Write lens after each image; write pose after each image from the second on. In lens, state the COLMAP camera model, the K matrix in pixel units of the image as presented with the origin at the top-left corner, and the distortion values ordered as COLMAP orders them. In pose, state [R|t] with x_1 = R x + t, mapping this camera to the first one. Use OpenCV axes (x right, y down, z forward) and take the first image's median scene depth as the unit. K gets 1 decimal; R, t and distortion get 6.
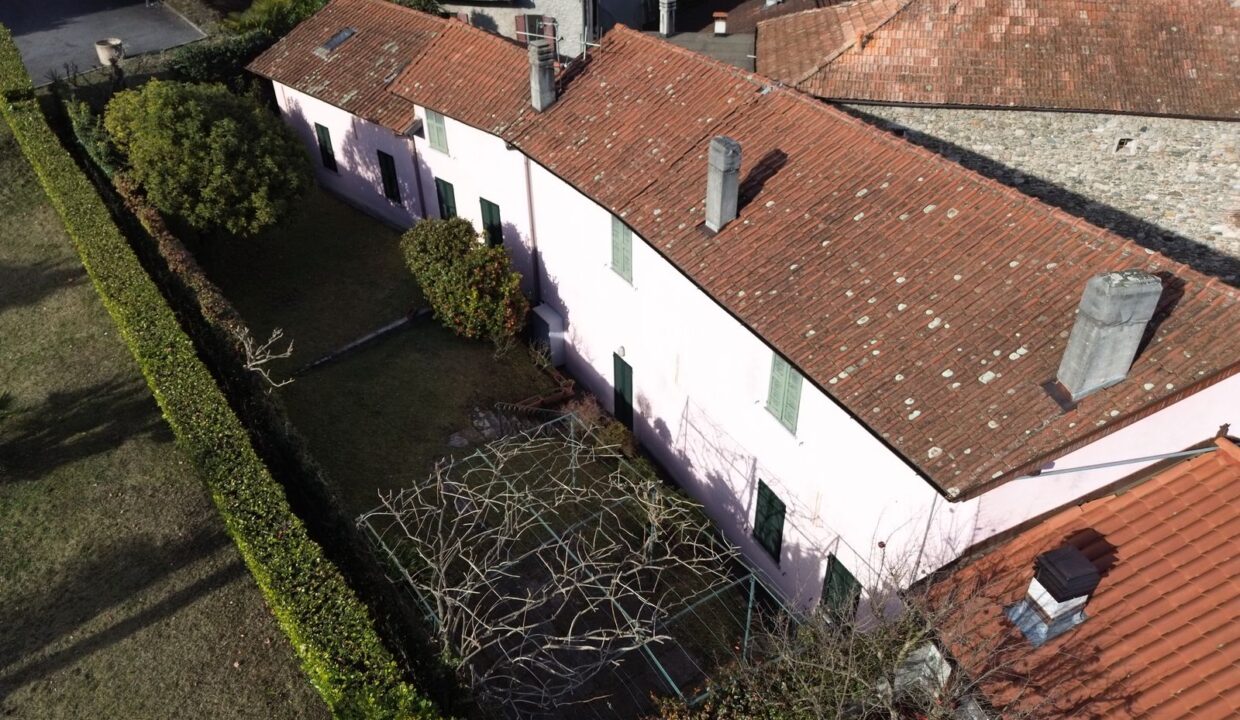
lens RADIAL K [[863.0, 0, 620.0], [0, 863.0, 360.0], [0, 0, 1]] dist [0.066276, -0.068031]
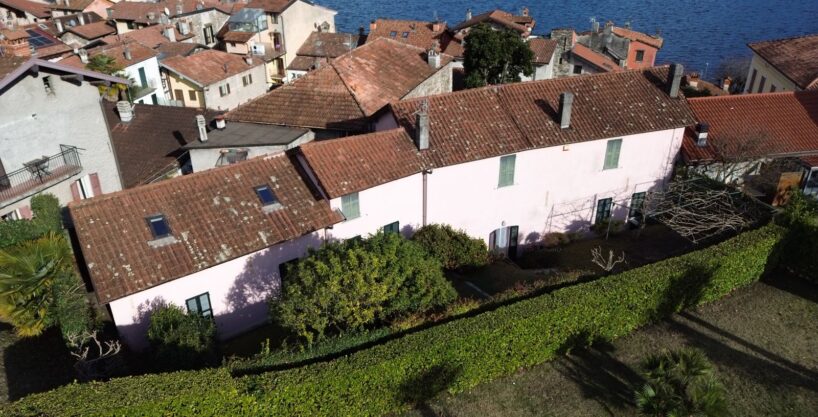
lens RADIAL K [[567.5, 0, 409.0], [0, 567.5, 208.5], [0, 0, 1]] dist [0.056646, -0.000236]
pose [[0.147517, -0.436257, 0.887648, -1.081103], [0.558175, 0.777611, 0.289415, -0.488921], [-0.816504, 0.452770, 0.358219, 0.592708]]
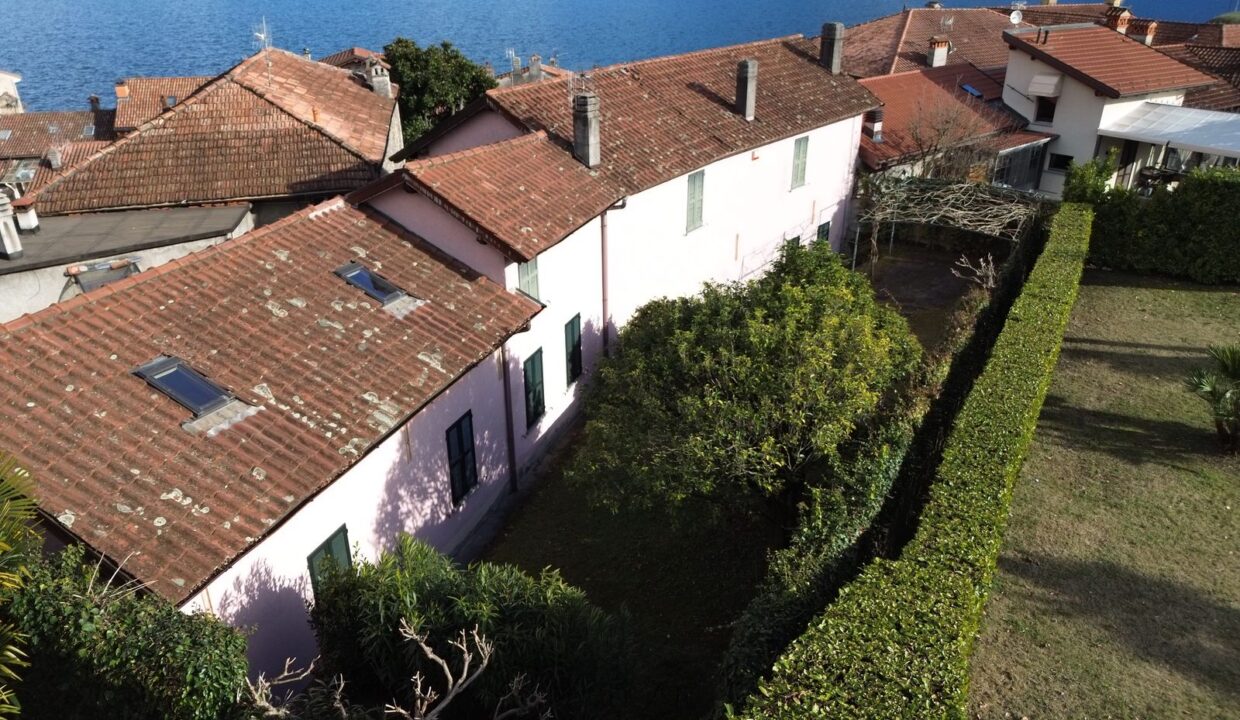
lens RADIAL K [[863.0, 0, 620.0], [0, 863.0, 360.0], [0, 0, 1]] dist [0.066276, -0.068031]
pose [[-0.384989, -0.375943, 0.842882, -0.875536], [0.530078, 0.657548, 0.535395, -0.566424], [-0.755514, 0.652914, -0.053869, 1.052240]]
